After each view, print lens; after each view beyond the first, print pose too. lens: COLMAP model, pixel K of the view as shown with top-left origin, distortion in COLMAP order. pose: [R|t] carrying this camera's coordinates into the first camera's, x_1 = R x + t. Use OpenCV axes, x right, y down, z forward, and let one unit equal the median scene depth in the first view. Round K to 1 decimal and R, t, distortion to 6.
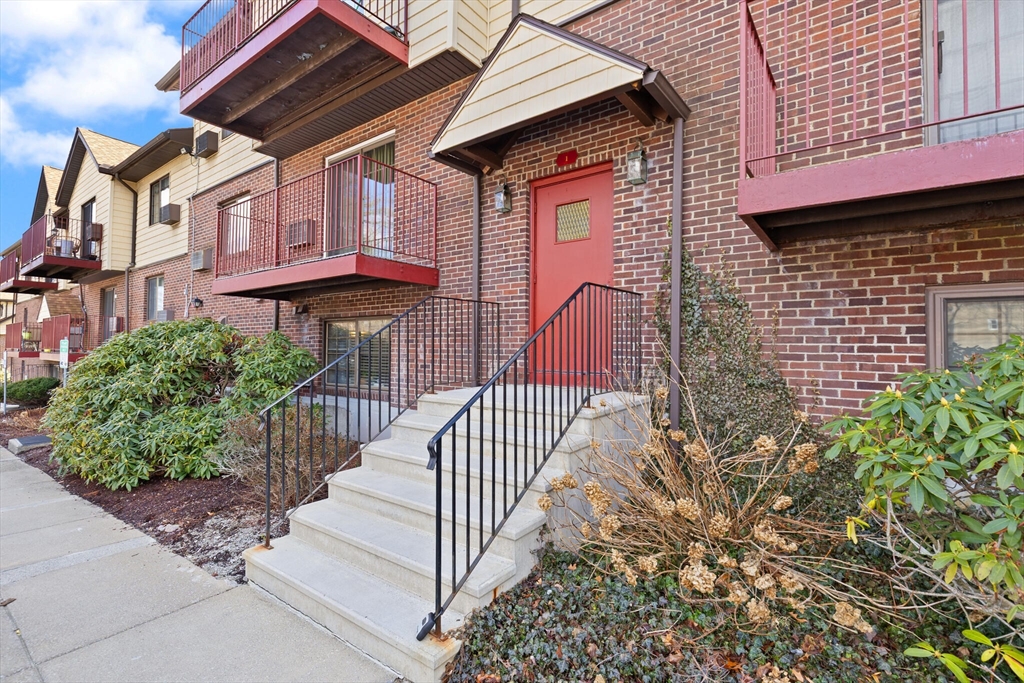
lens RADIAL K [[471.1, 0, 508.7], [0, 471.1, 333.1], [0, 0, 1]] dist [0.000067, 0.000110]
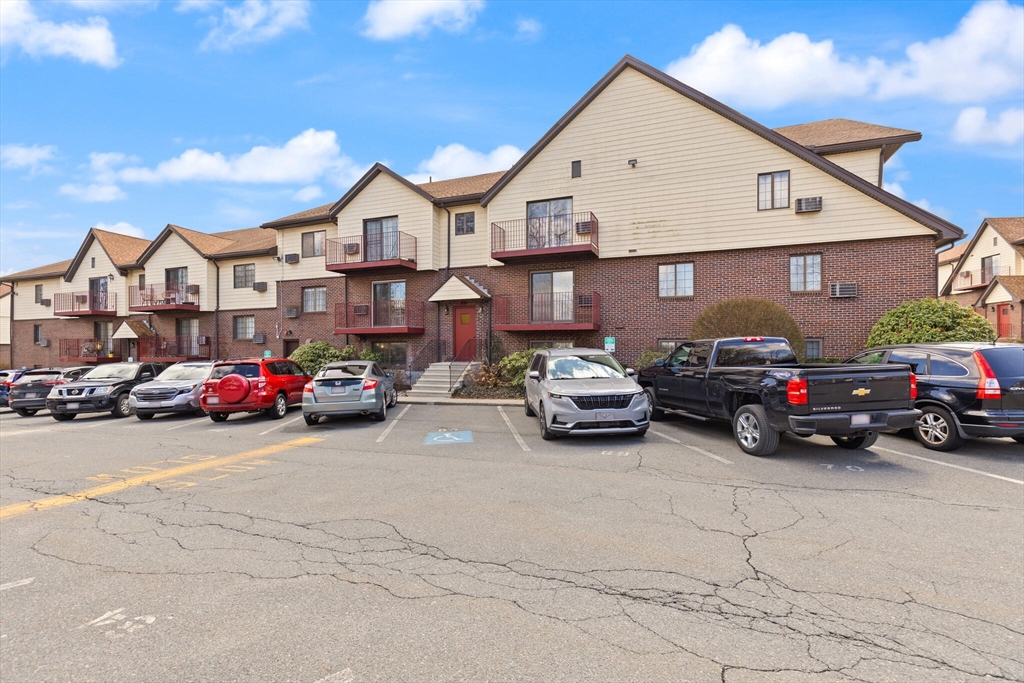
lens RADIAL K [[466.5, 0, 512.0], [0, 466.5, 341.5], [0, 0, 1]] dist [0.002142, 0.000065]
pose [[0.963994, -0.008964, 0.265774, -0.579844], [0.005821, 0.999904, 0.012613, -0.109933], [-0.265861, -0.010612, 0.963953, -3.150798]]
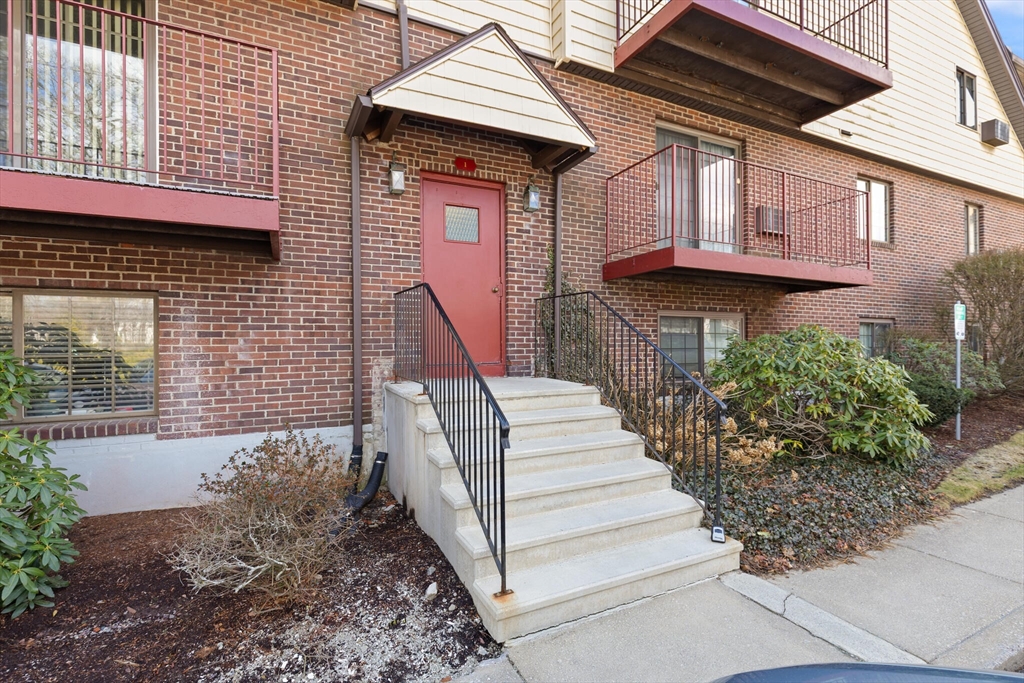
lens RADIAL K [[466.5, 0, 512.0], [0, 466.5, 341.5], [0, 0, 1]] dist [0.002142, 0.000065]
pose [[0.457841, -0.005955, 0.889014, -0.851940], [-0.018901, 0.999686, 0.016430, 0.012209], [-0.888833, -0.024326, 0.457585, 0.454868]]
